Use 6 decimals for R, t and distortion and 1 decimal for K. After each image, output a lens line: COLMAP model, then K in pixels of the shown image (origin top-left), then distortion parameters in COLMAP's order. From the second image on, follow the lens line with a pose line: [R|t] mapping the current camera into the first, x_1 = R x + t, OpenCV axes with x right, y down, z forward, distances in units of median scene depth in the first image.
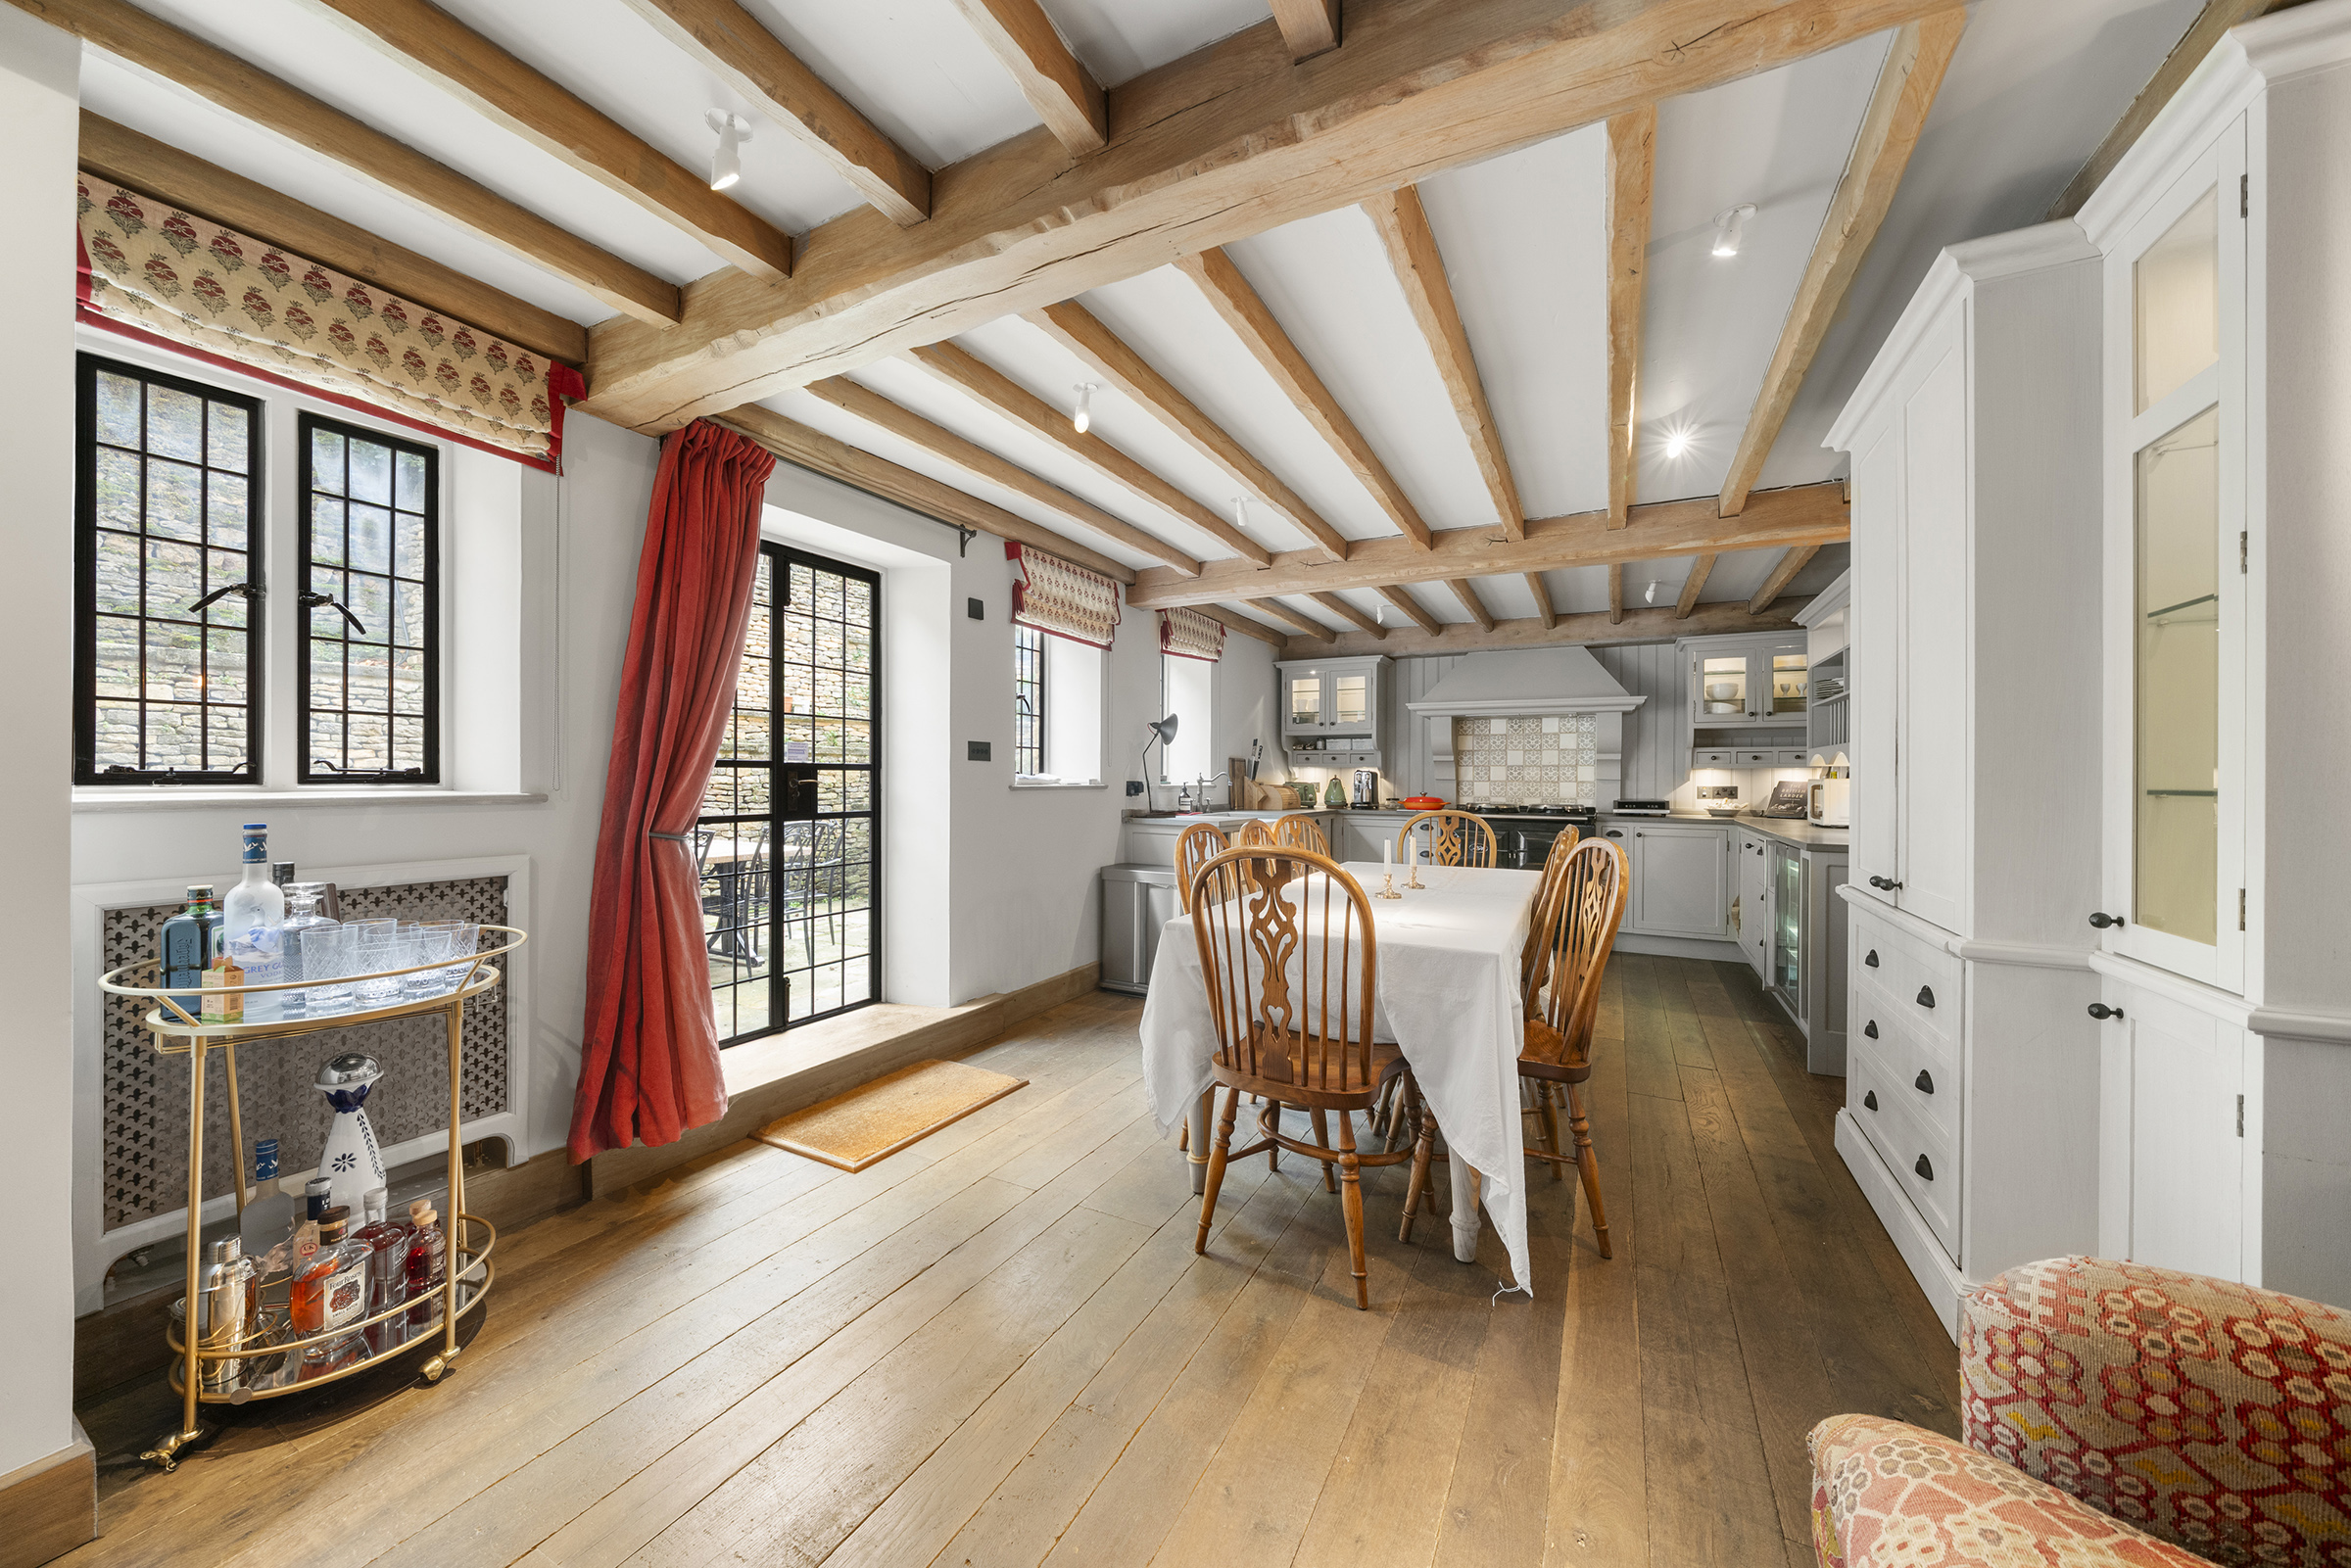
lens RADIAL K [[843.4, 0, 1165.1], [0, 843.4, 783.0], [0, 0, 1]] dist [-0.001455, -0.000034]
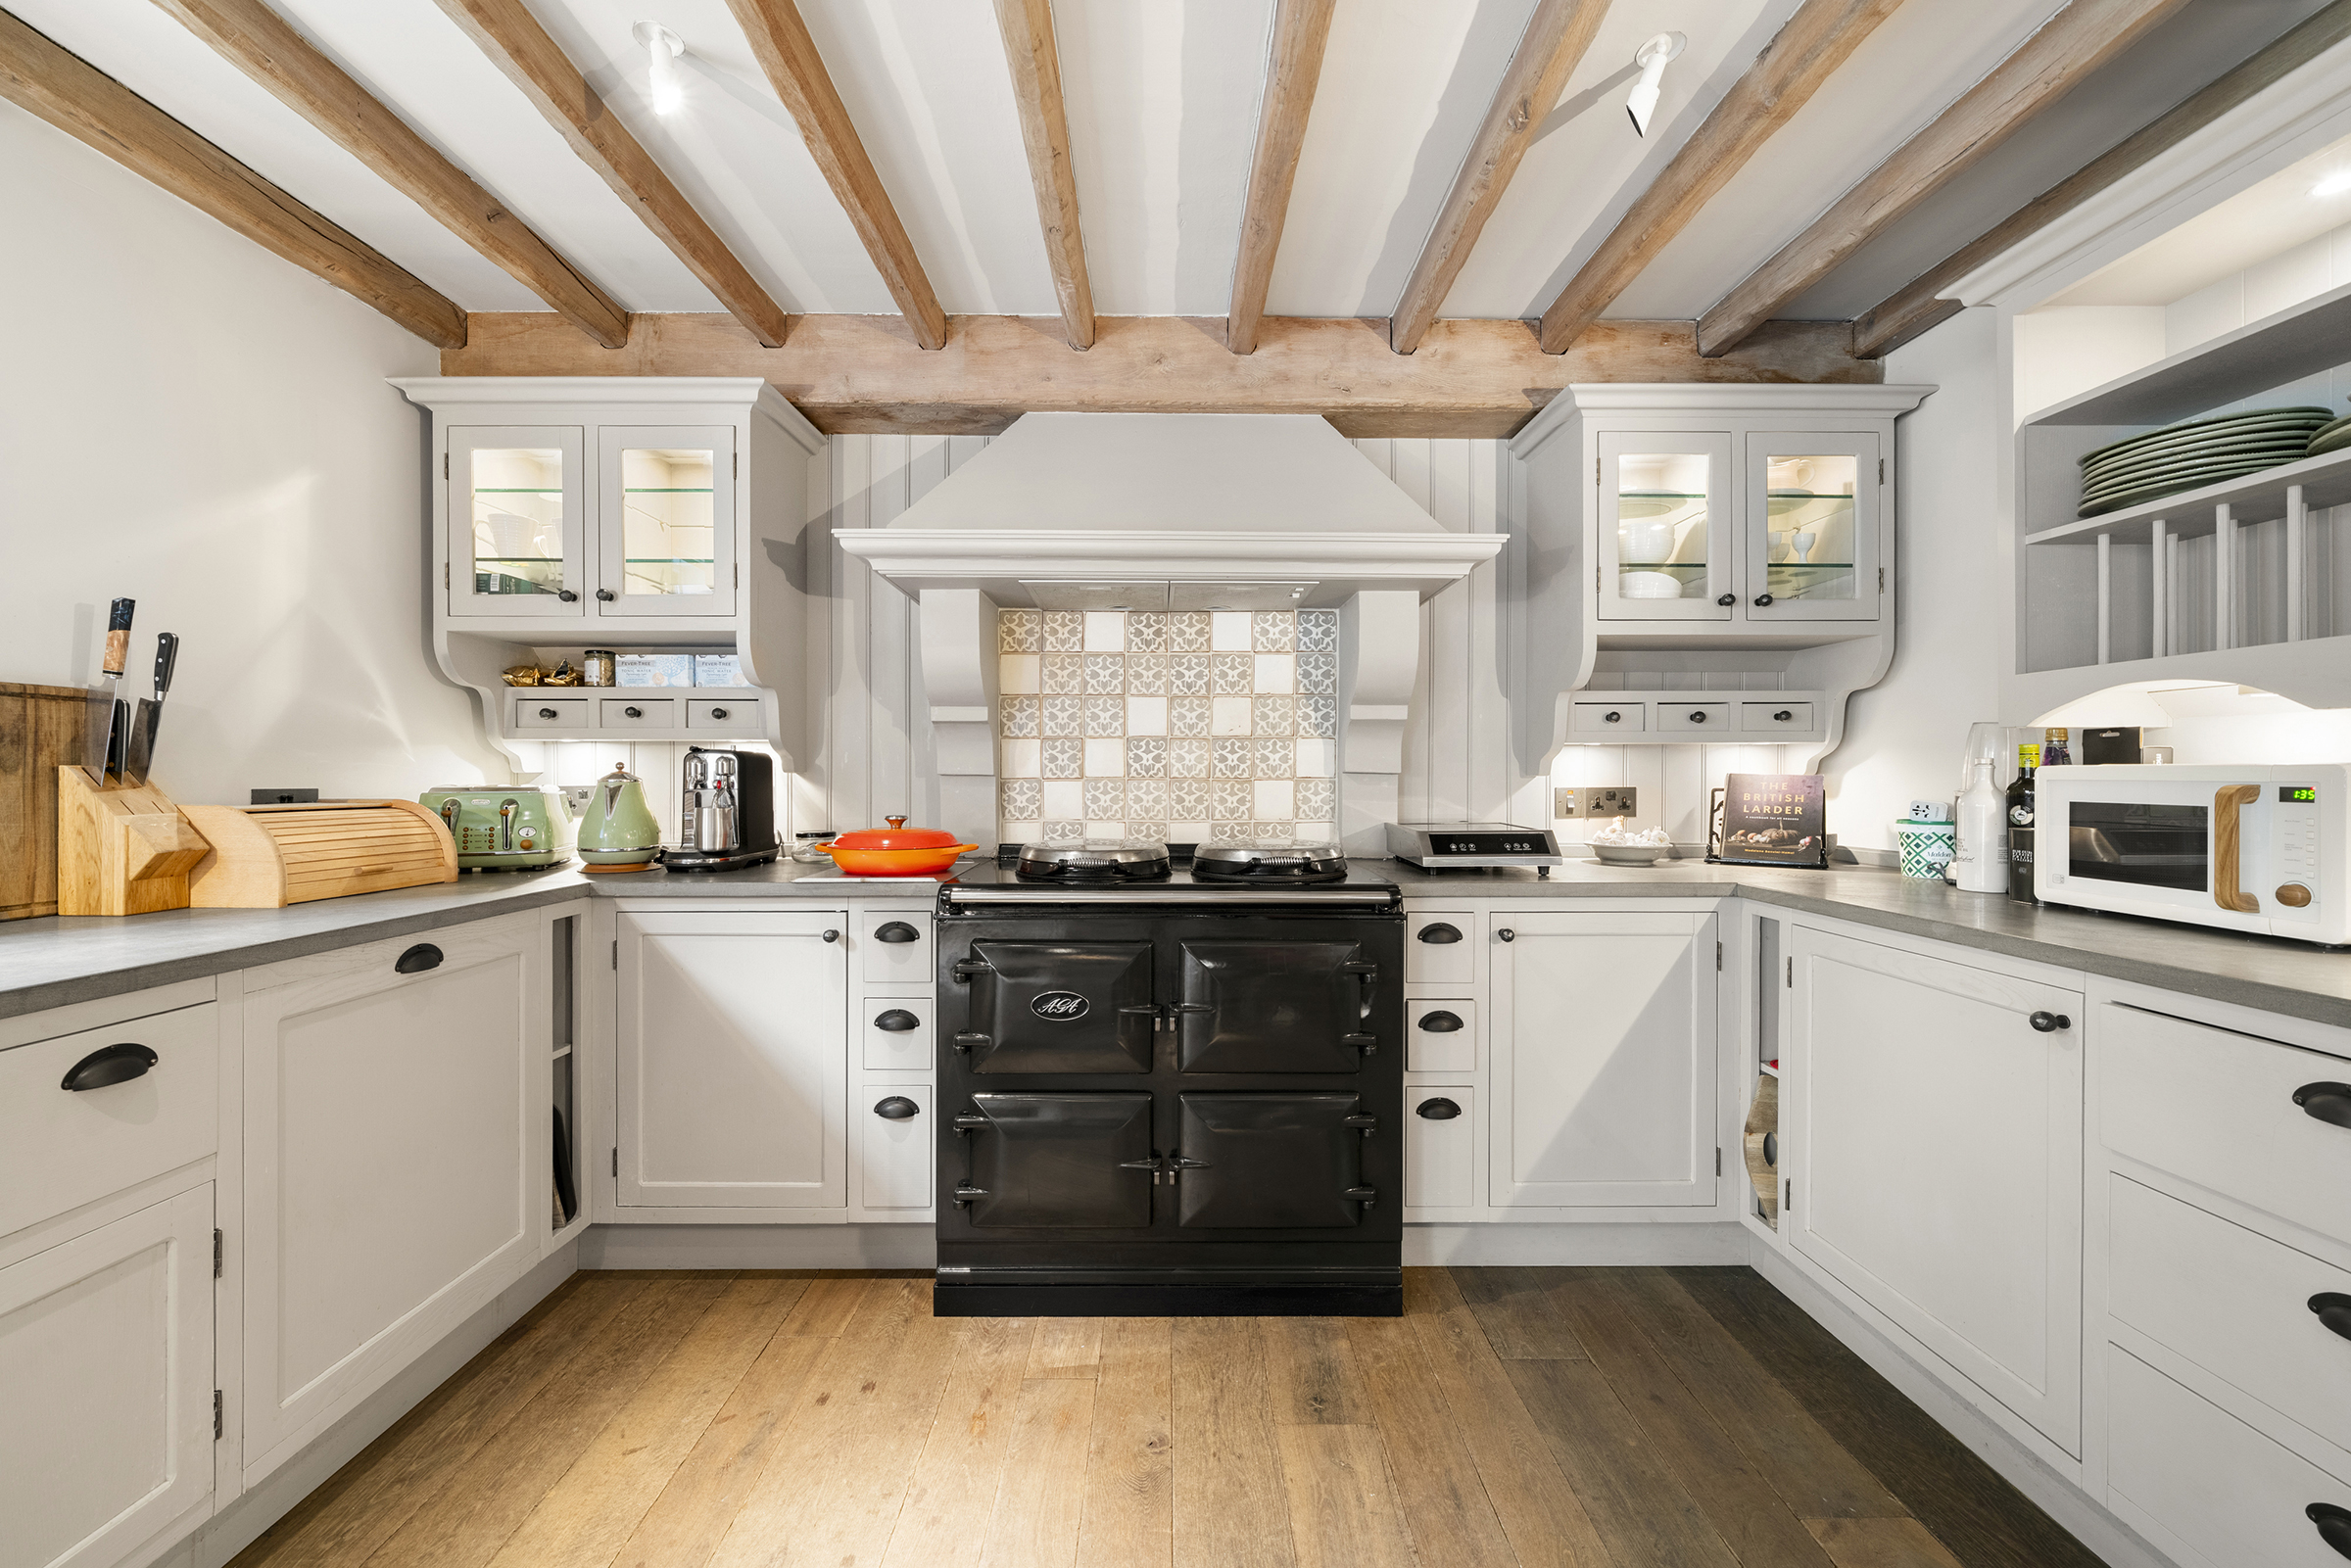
lens RADIAL K [[871.7, 0, 1168.1], [0, 871.7, 777.2], [0, 0, 1]] dist [-0.000291, -0.000011]
pose [[0.872560, -0.006761, 0.488460, 0.247220], [0.007350, 0.999973, 0.000710, -0.002987], [-0.488452, 0.002971, 0.872586, 0.694221]]
